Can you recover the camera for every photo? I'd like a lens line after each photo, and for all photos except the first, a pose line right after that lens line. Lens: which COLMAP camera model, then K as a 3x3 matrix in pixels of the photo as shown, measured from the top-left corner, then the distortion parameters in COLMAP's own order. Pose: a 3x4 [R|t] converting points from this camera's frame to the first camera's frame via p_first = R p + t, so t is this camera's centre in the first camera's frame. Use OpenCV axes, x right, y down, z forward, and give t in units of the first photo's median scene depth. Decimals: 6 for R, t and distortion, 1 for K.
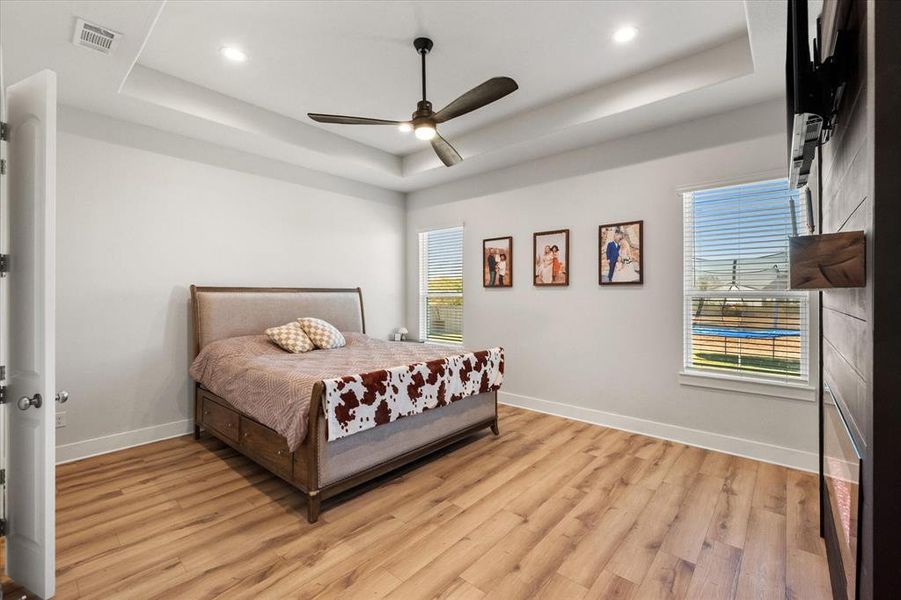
lens RADIAL K [[398.8, 0, 452.7], [0, 398.8, 292.6], [0, 0, 1]] dist [0.000174, -0.000023]
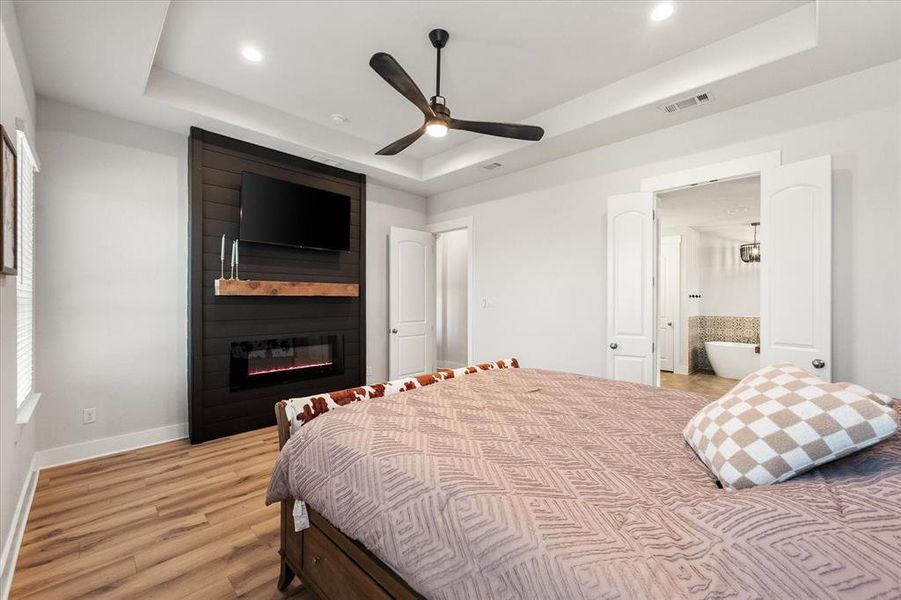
lens RADIAL K [[398.8, 0, 452.7], [0, 398.8, 292.6], [0, 0, 1]] dist [0.000174, -0.000023]
pose [[-0.997868, -0.002454, 0.065211, -0.157908], [-0.003260, 0.999920, -0.012256, 0.002234], [-0.065176, -0.012443, -0.997796, 1.818805]]
